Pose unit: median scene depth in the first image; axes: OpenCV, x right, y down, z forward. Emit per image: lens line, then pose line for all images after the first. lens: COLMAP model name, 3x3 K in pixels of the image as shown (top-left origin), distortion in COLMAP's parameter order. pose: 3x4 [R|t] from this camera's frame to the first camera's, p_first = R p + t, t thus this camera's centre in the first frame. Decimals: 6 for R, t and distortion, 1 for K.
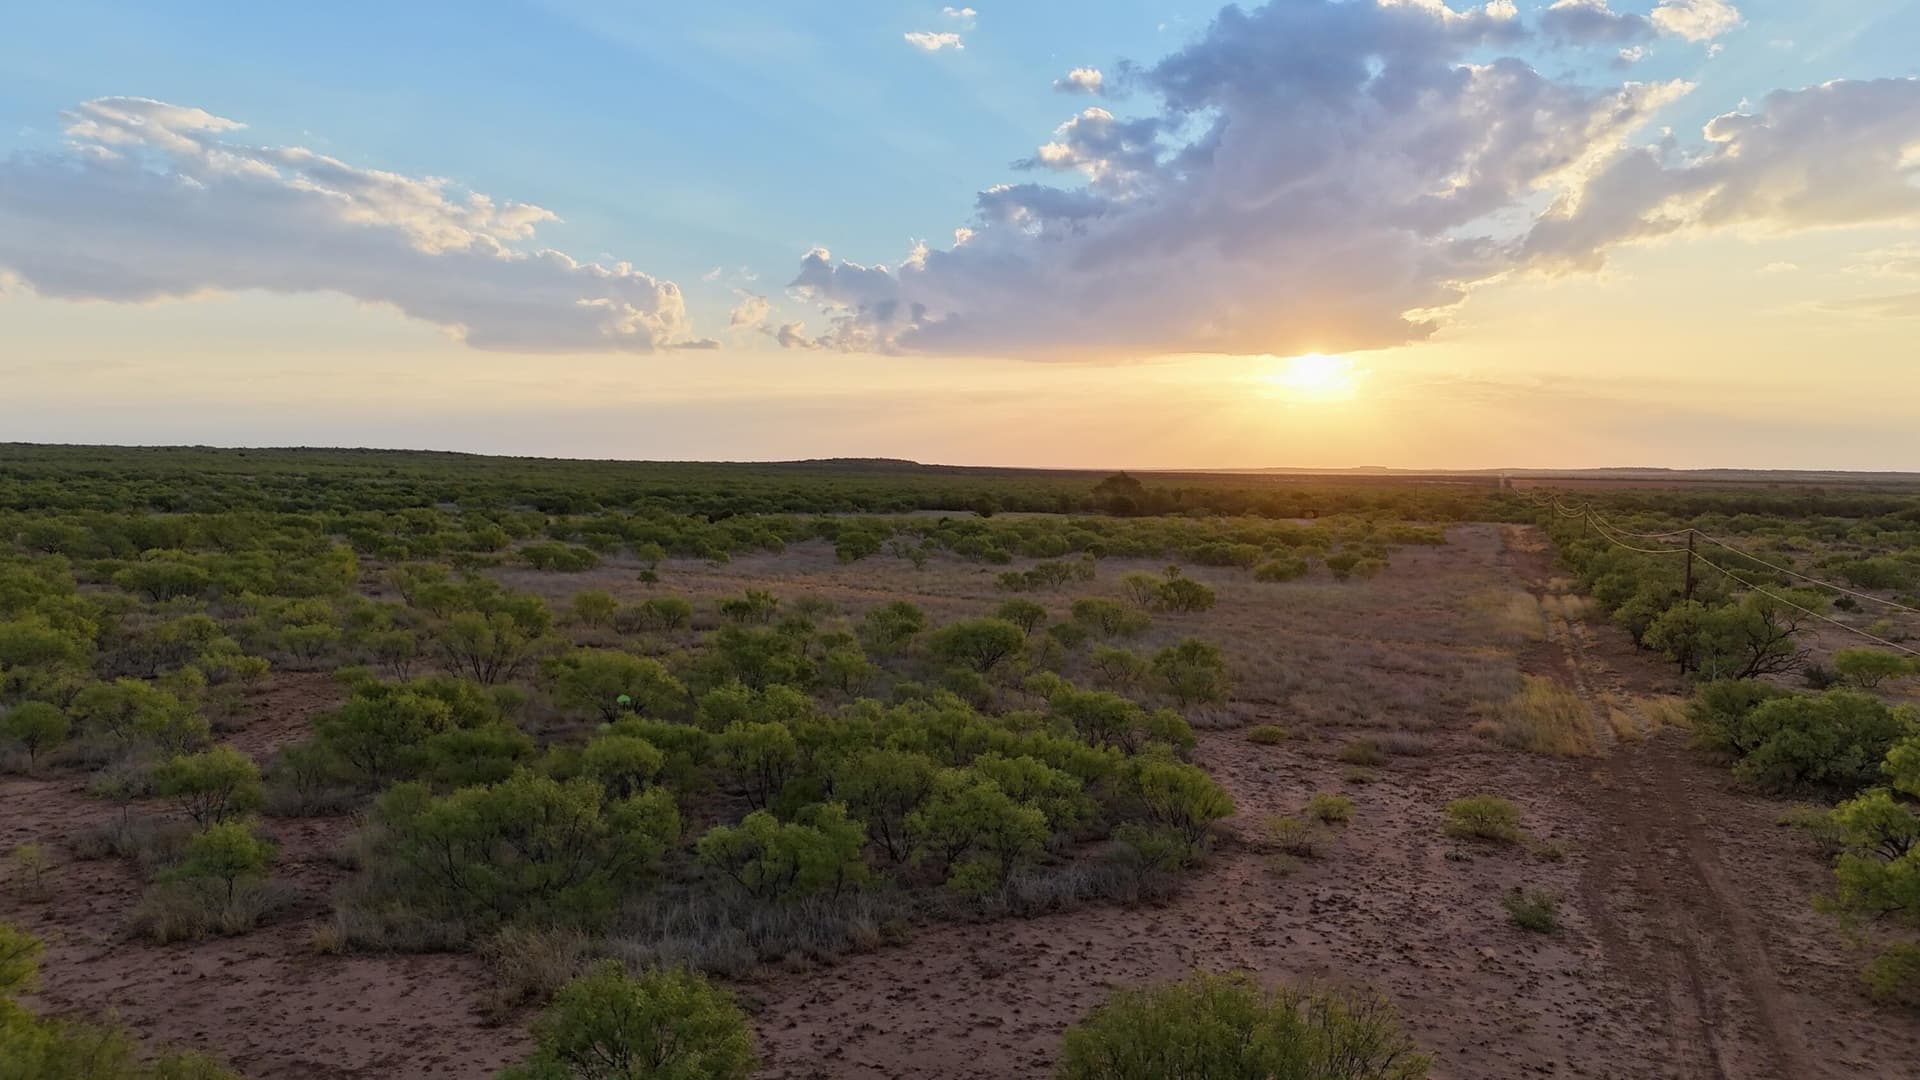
lens RADIAL K [[1405.5, 0, 977.2], [0, 1405.5, 577.3], [0, 0, 1]] dist [0.084386, -0.090632]
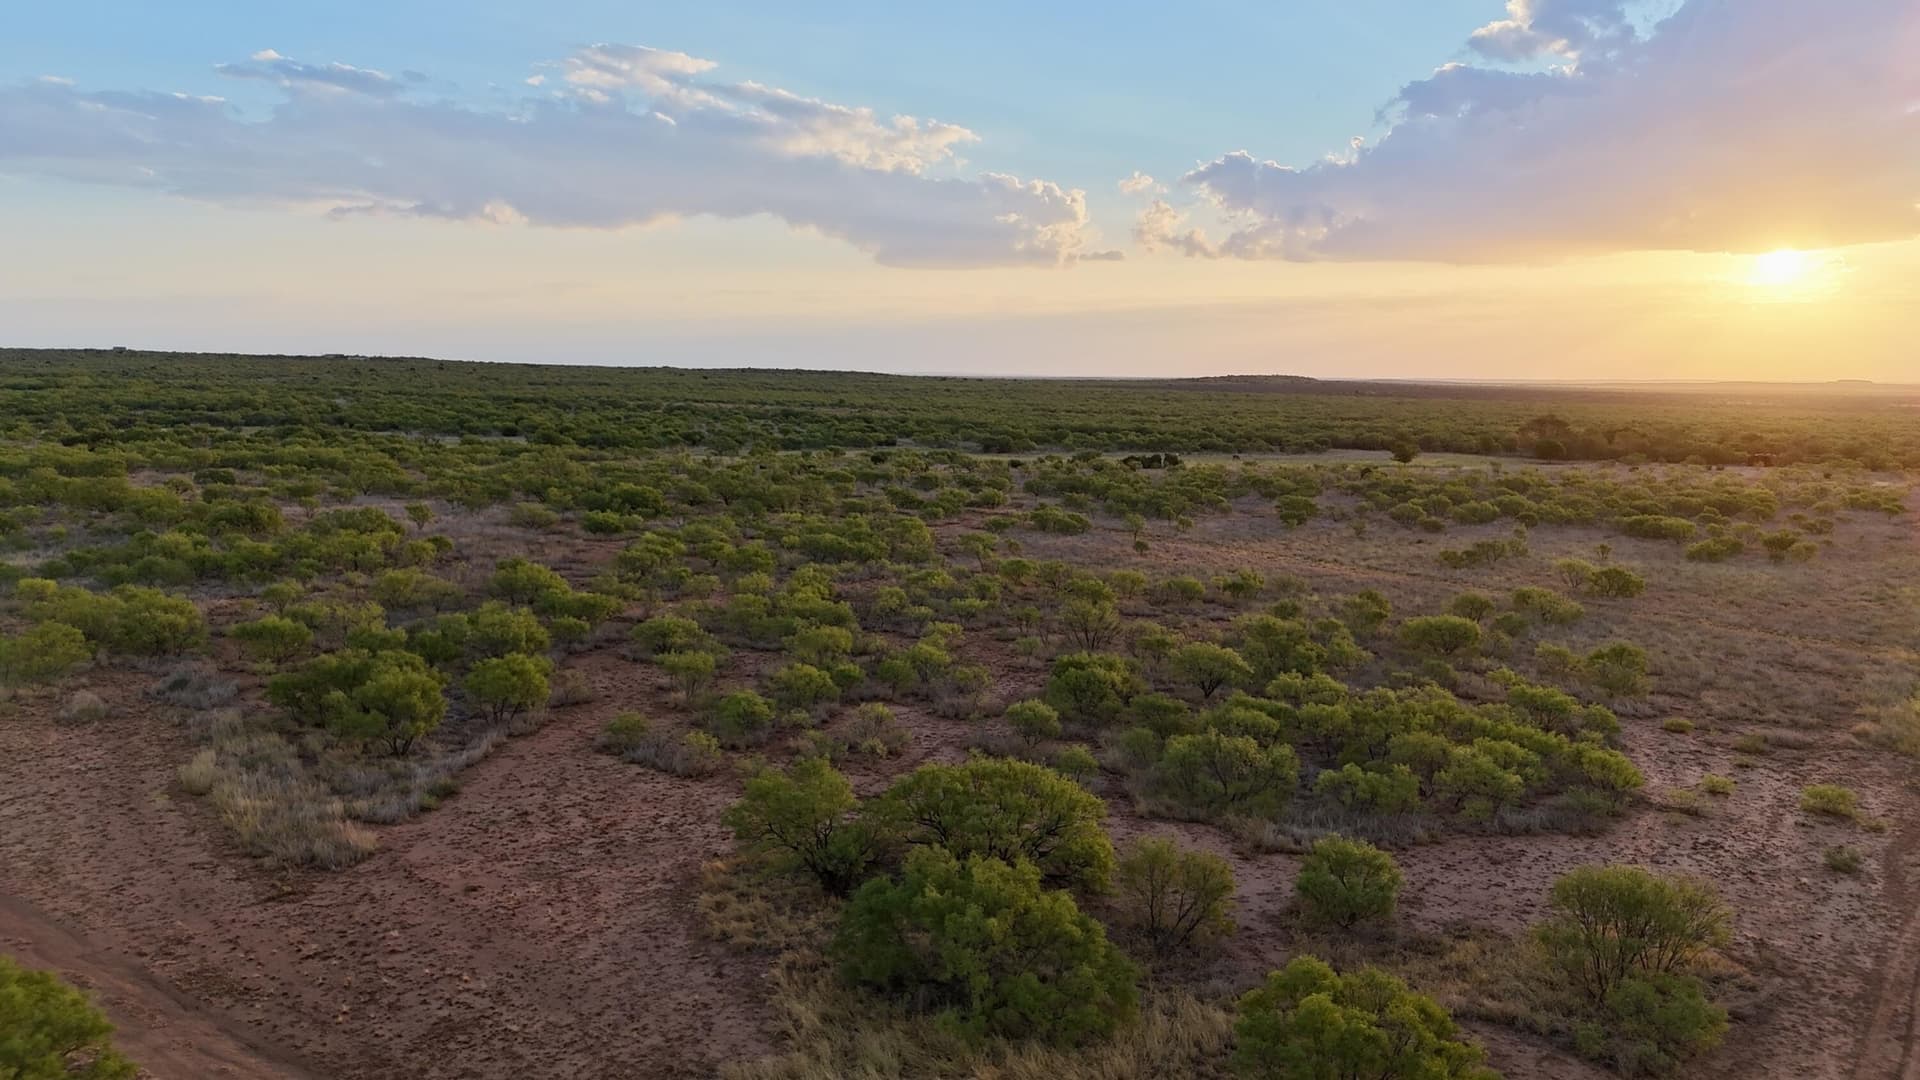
lens RADIAL K [[1405.5, 0, 992.3], [0, 1405.5, 617.4], [0, 0, 1]] dist [0.084386, -0.090632]
pose [[0.965082, 0.049430, -0.257241, -0.119634], [-0.026031, 0.995271, 0.093588, -0.145957], [0.260651, -0.083624, 0.961805, -0.692941]]
